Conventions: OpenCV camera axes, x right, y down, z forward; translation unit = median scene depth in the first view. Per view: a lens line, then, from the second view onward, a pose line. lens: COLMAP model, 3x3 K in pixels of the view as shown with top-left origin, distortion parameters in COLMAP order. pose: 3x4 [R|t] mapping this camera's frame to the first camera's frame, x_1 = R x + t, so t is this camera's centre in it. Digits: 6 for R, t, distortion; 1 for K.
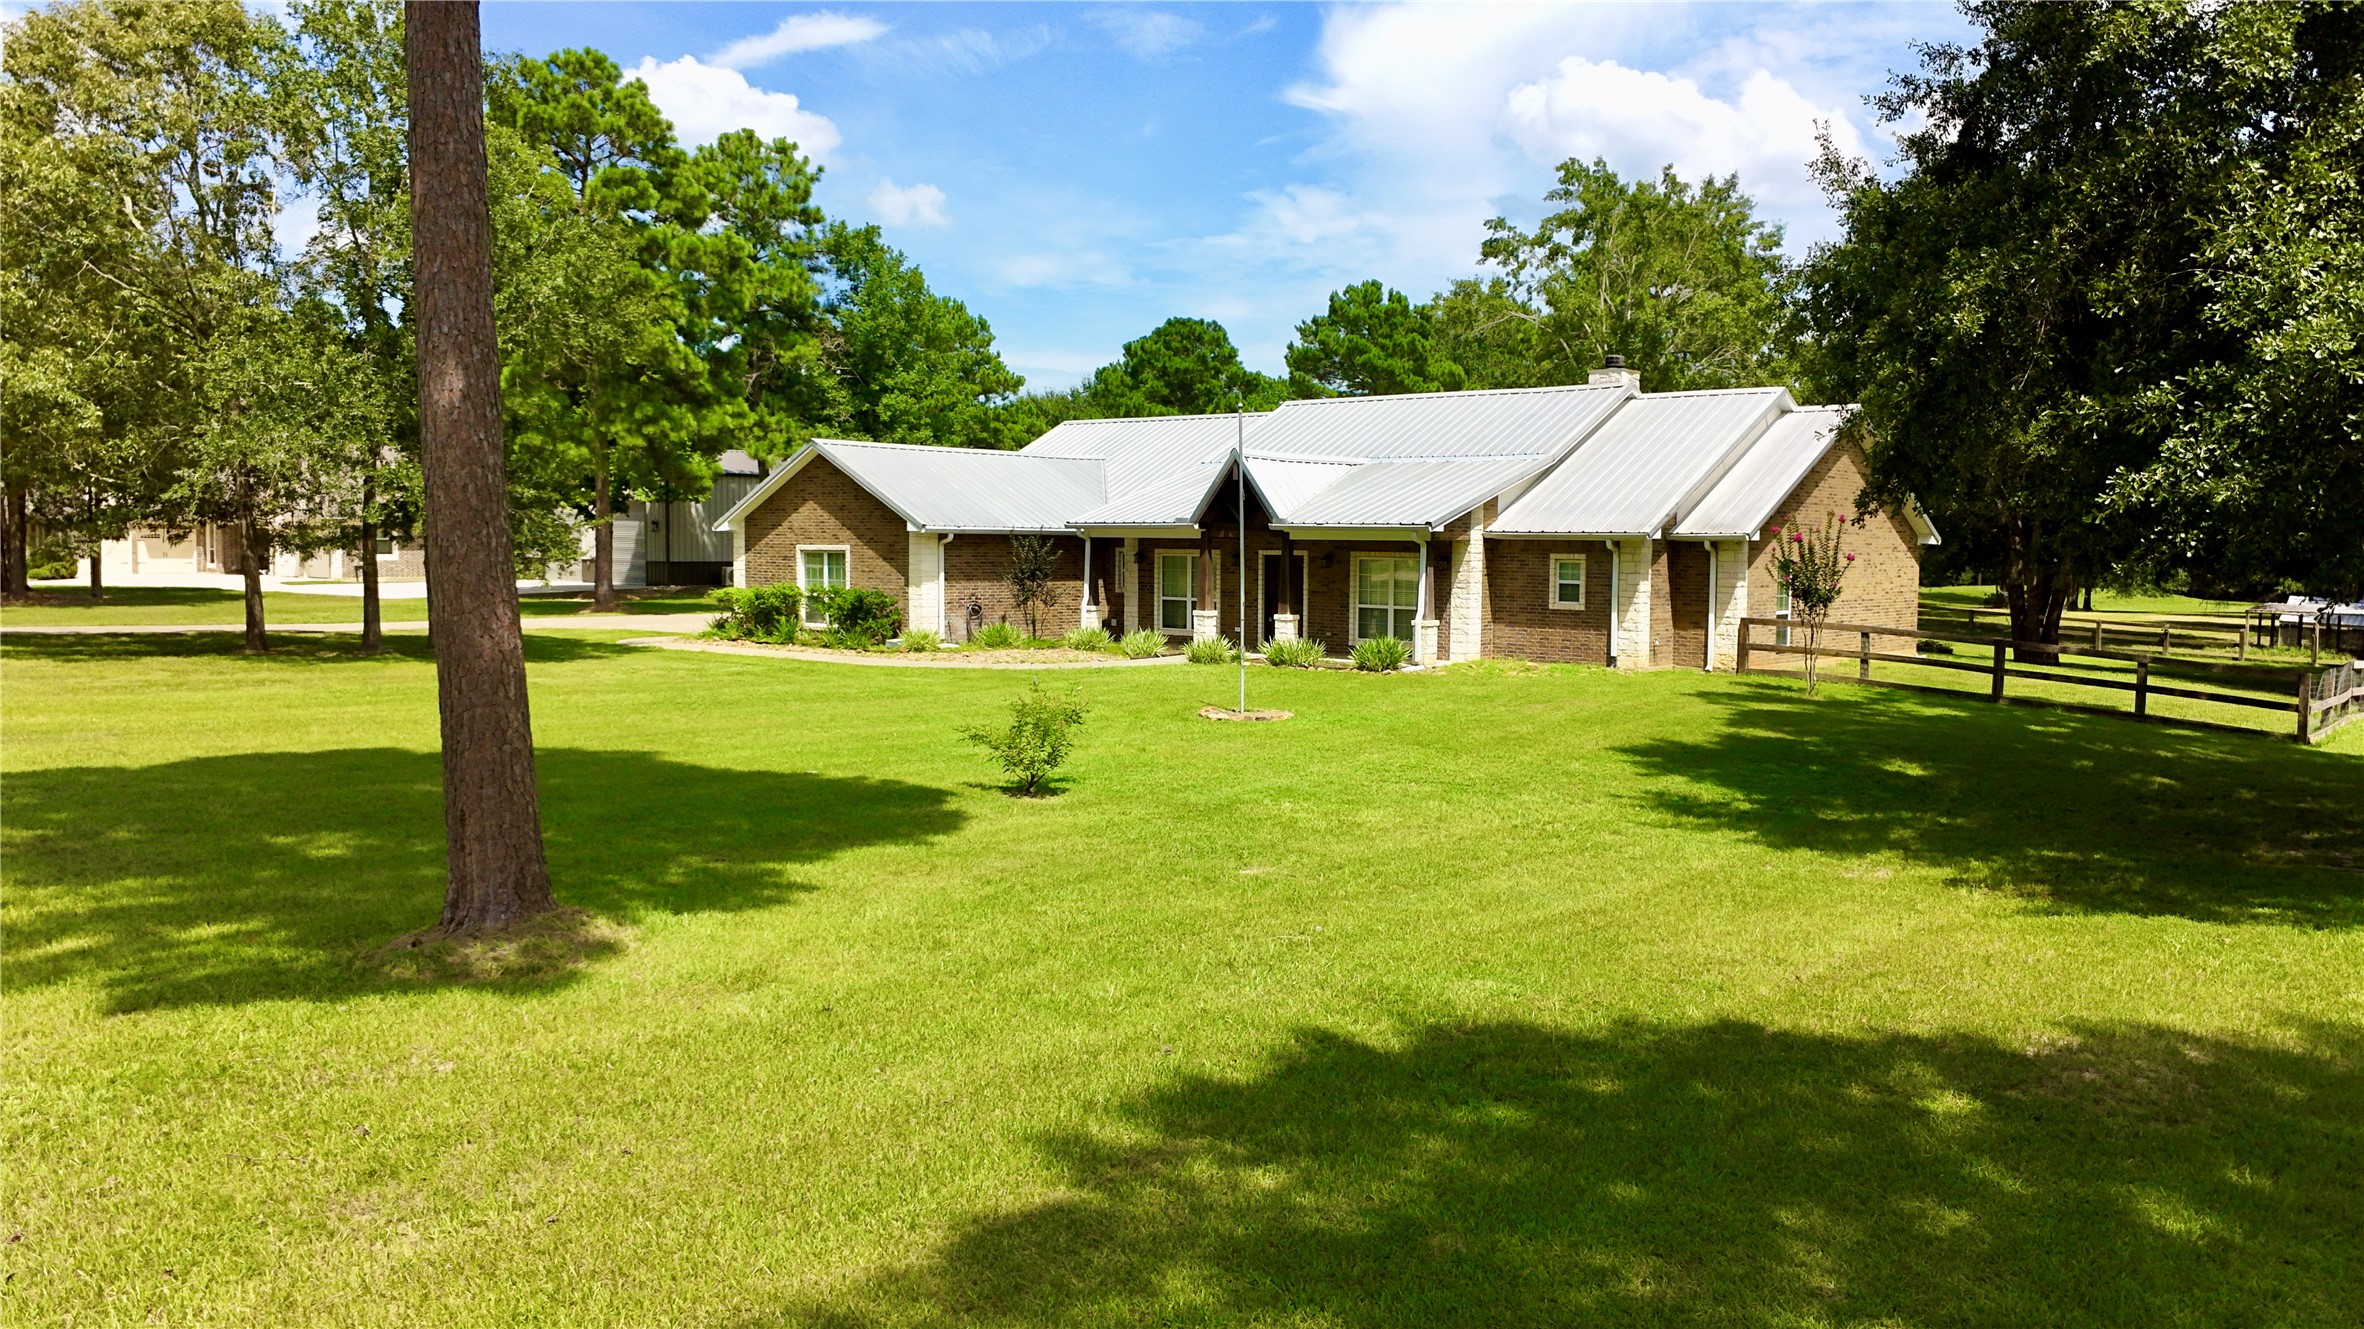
lens RADIAL K [[1780.4, 0, 1177.4], [0, 1780.4, 668.0], [0, 0, 1]] dist [-0.034268, 0.009383]
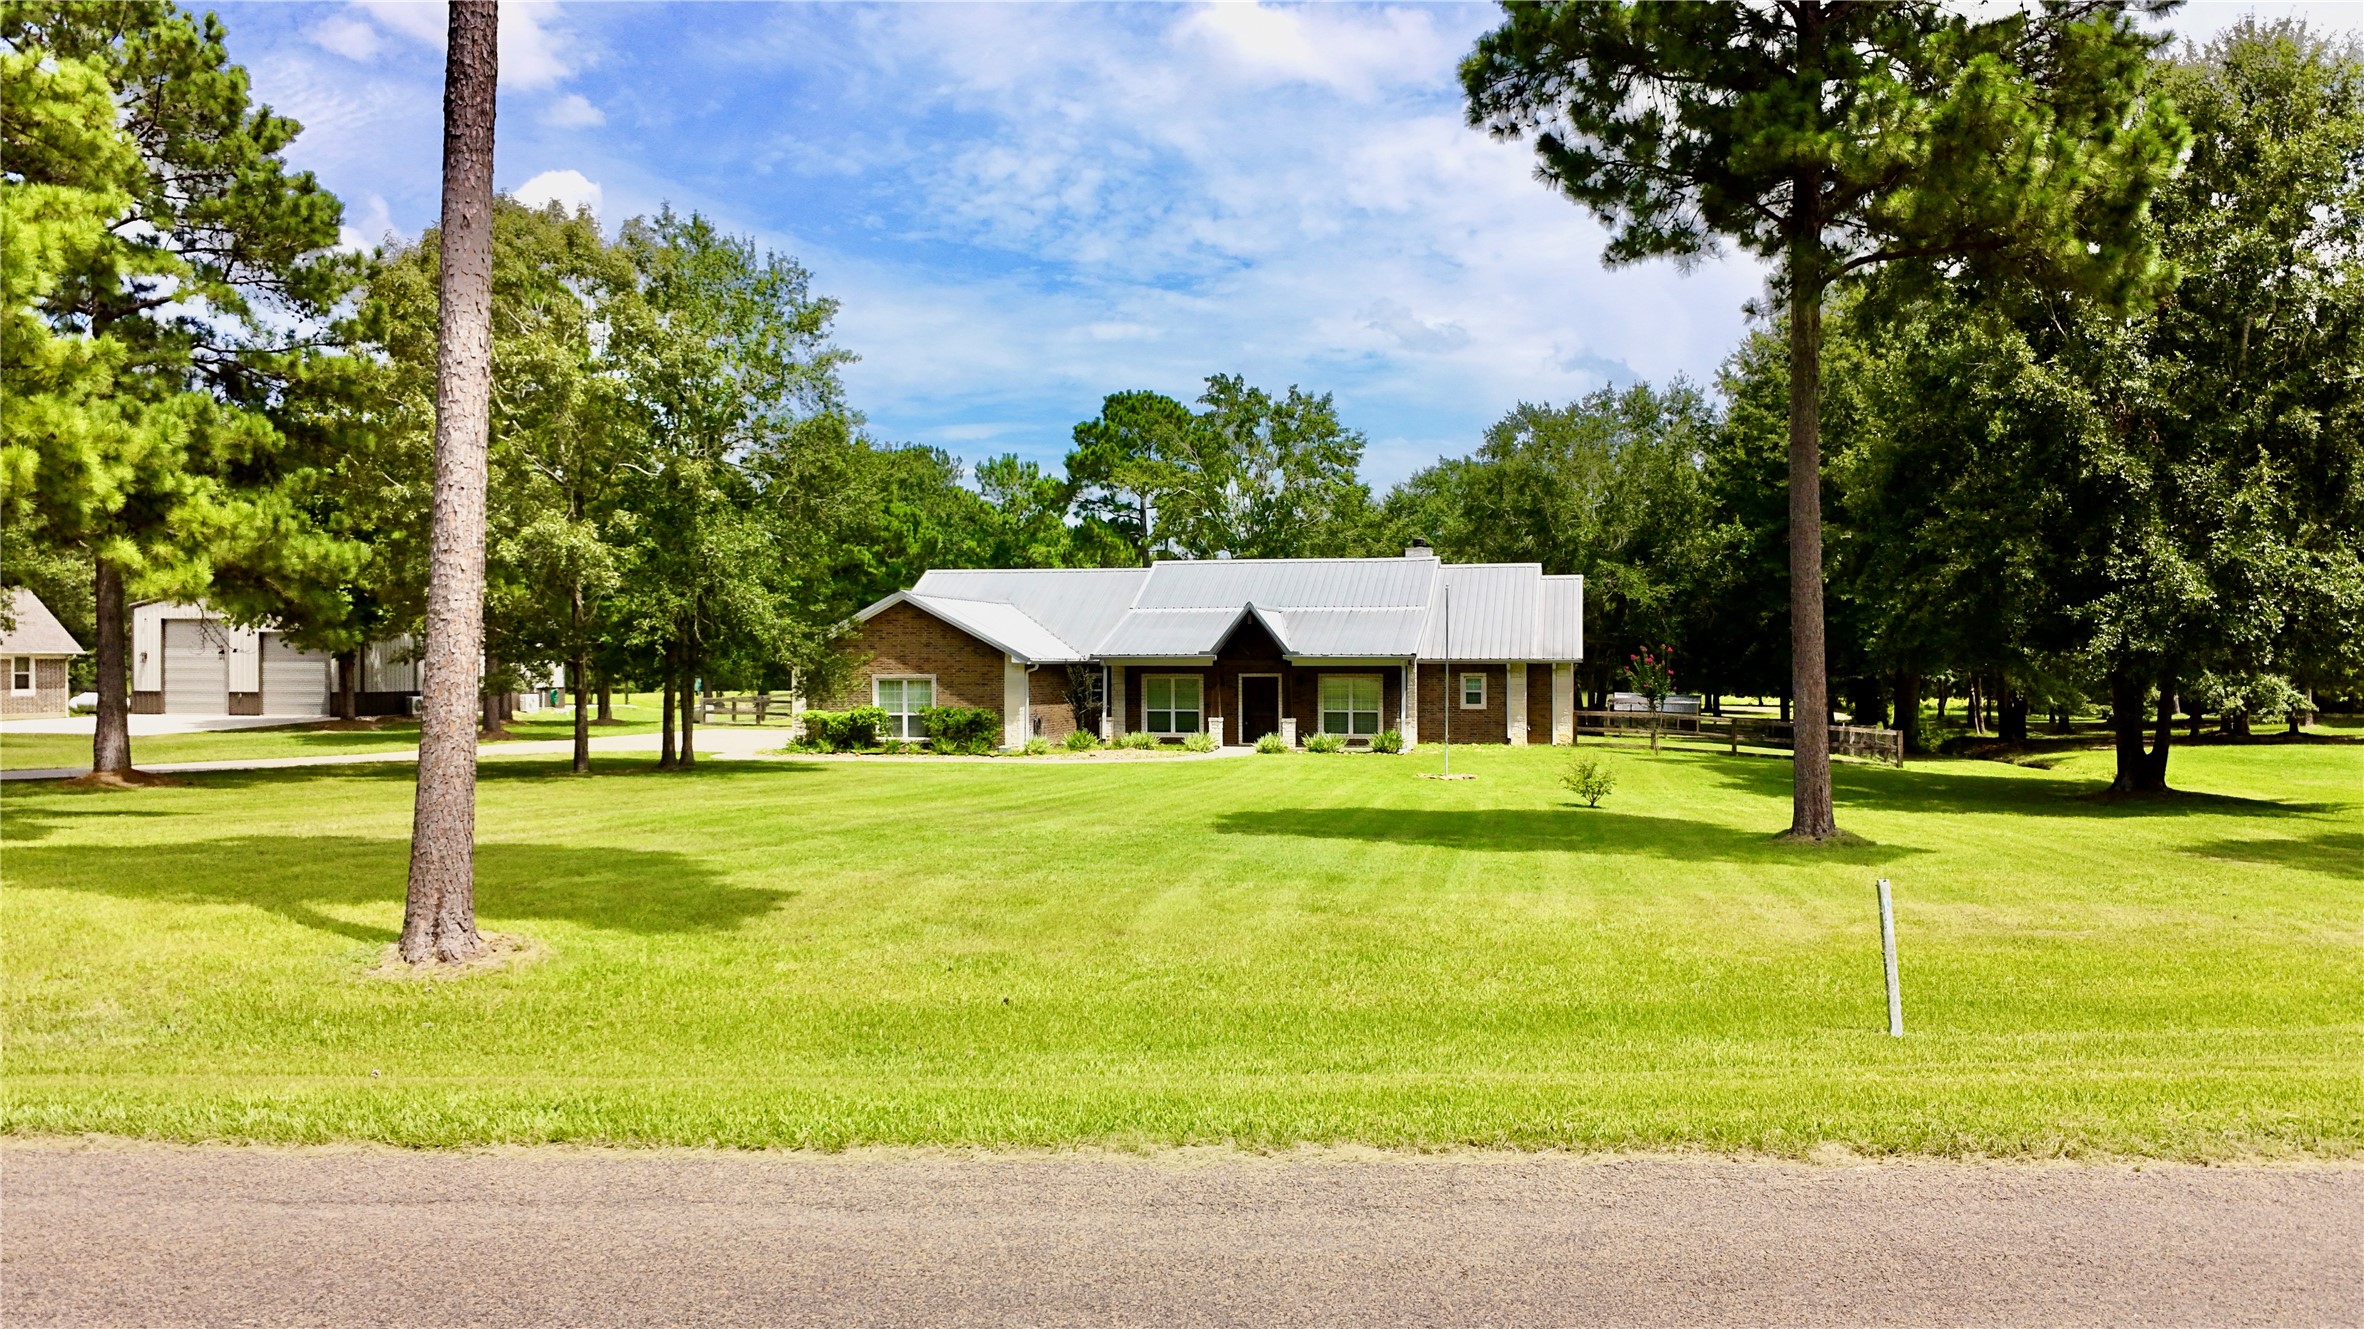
lens RADIAL K [[1780.4, 0, 1184.3], [0, 1780.4, 661.9], [0, 0, 1]] dist [-0.034268, 0.009383]
pose [[0.881253, -0.009796, 0.472543, -0.648121], [0.042589, 0.997364, -0.058749, 0.005090], [-0.470722, 0.071898, 0.879347, -0.206570]]
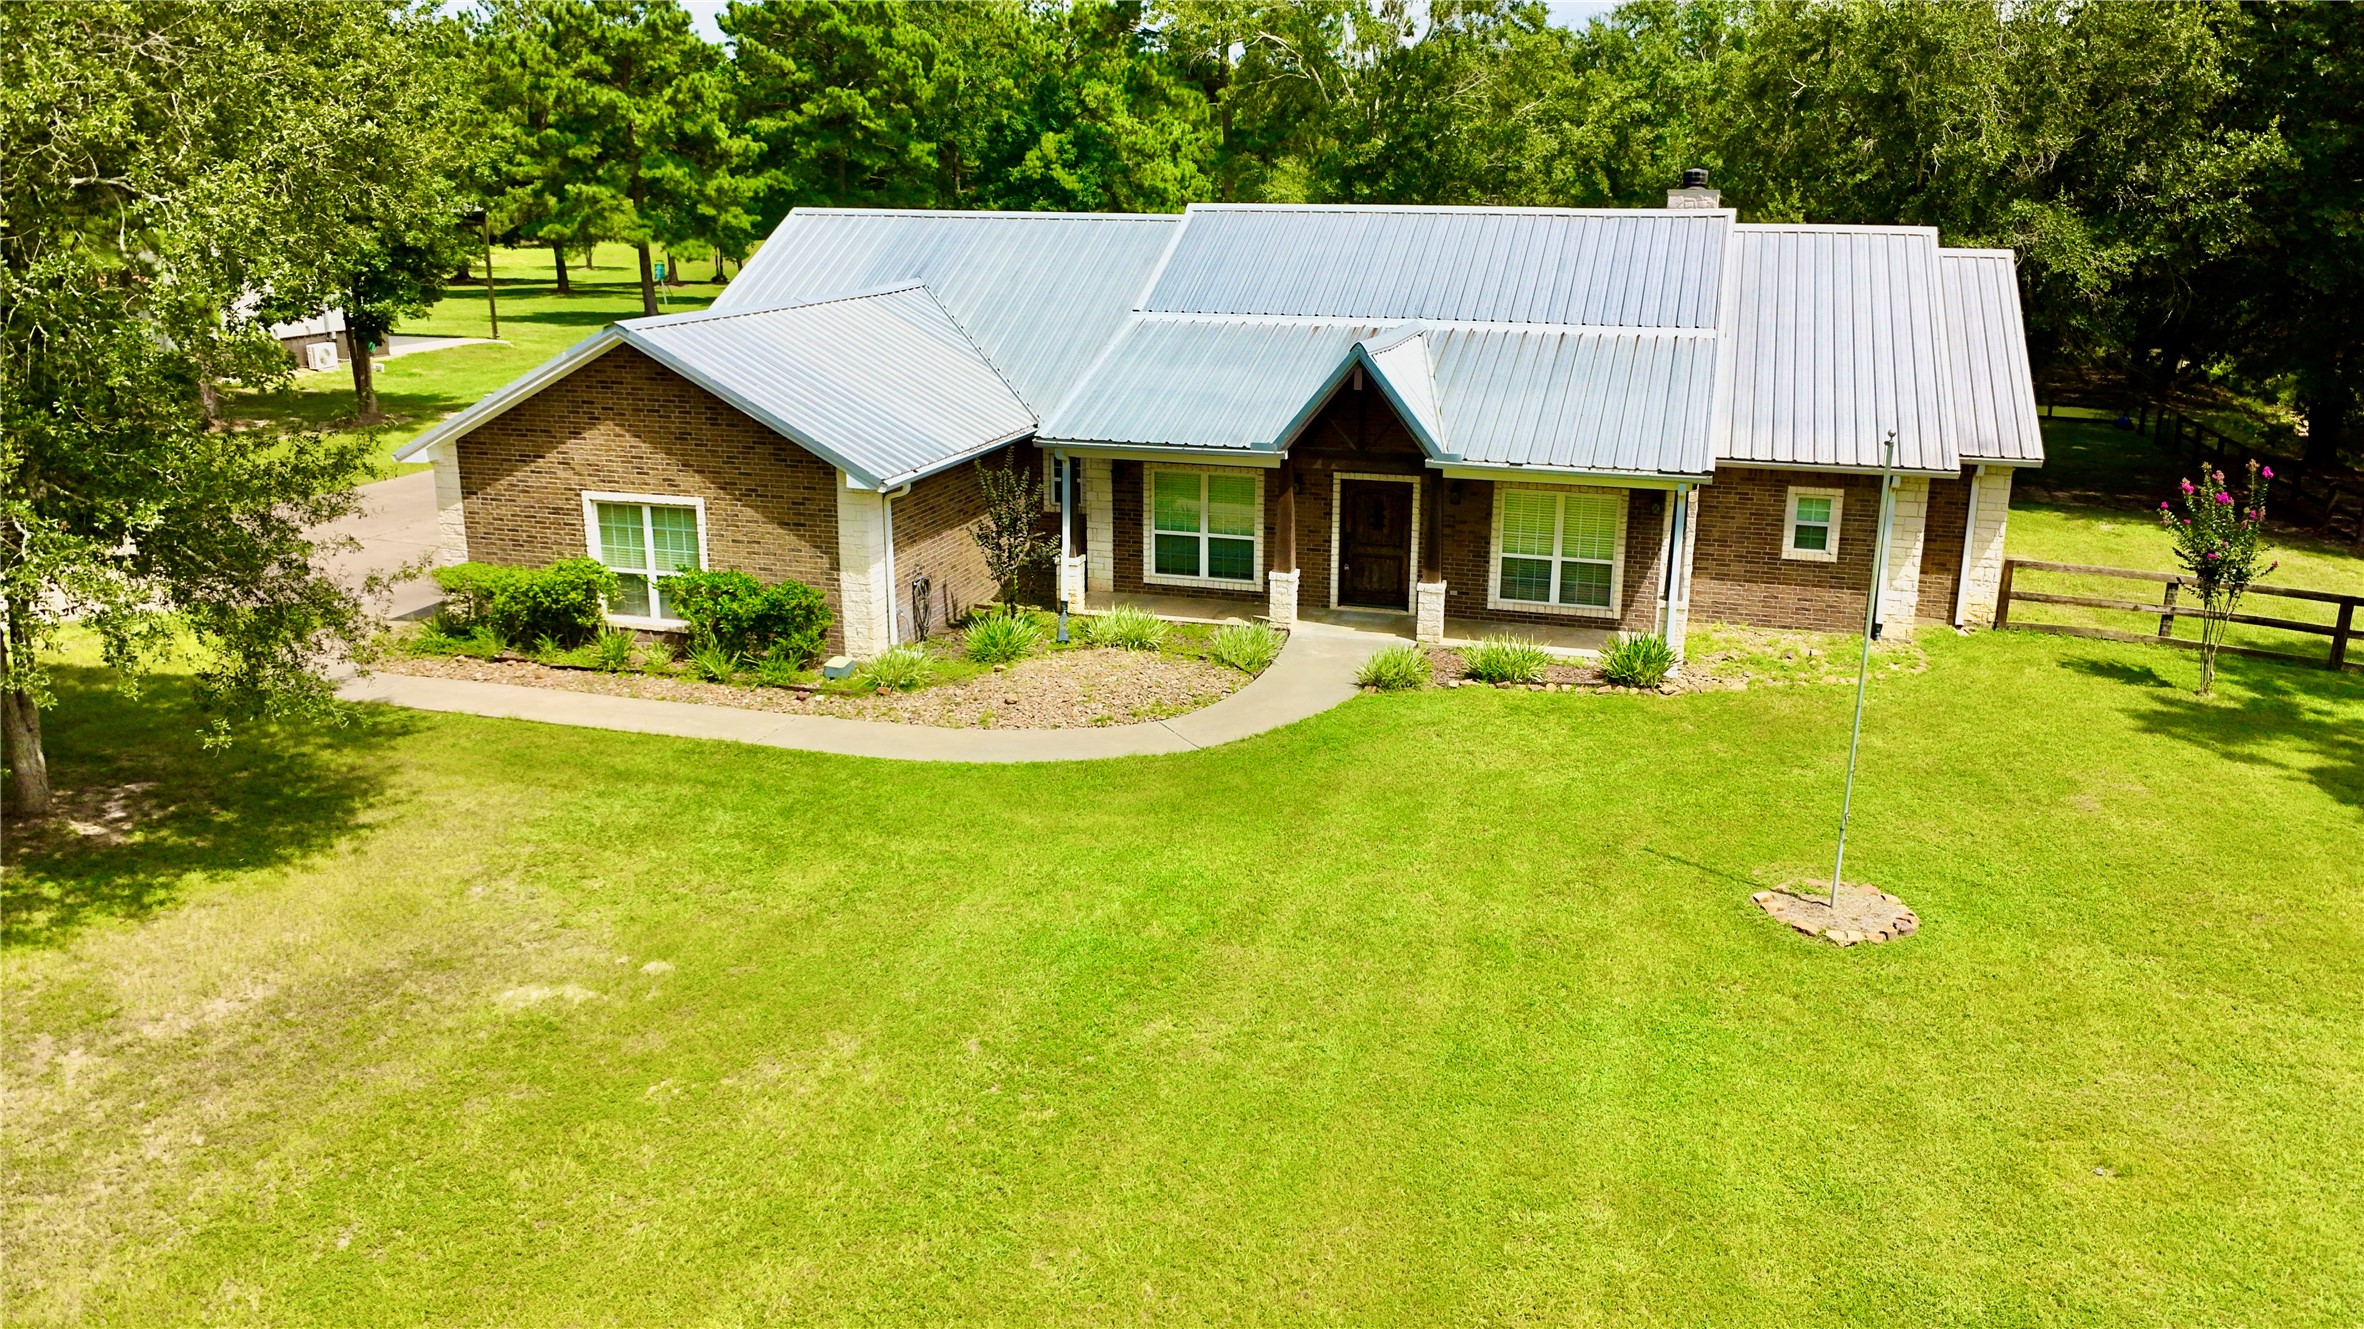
lens RADIAL K [[1780.4, 0, 1190.7], [0, 1780.4, 659.7], [0, 0, 1]] dist [-0.034268, 0.009383]
pose [[0.909257, -0.115826, 0.399794, -0.291707], [0.032820, 0.977463, 0.208541, -0.141242], [-0.414939, -0.176496, 0.892567, 0.385793]]
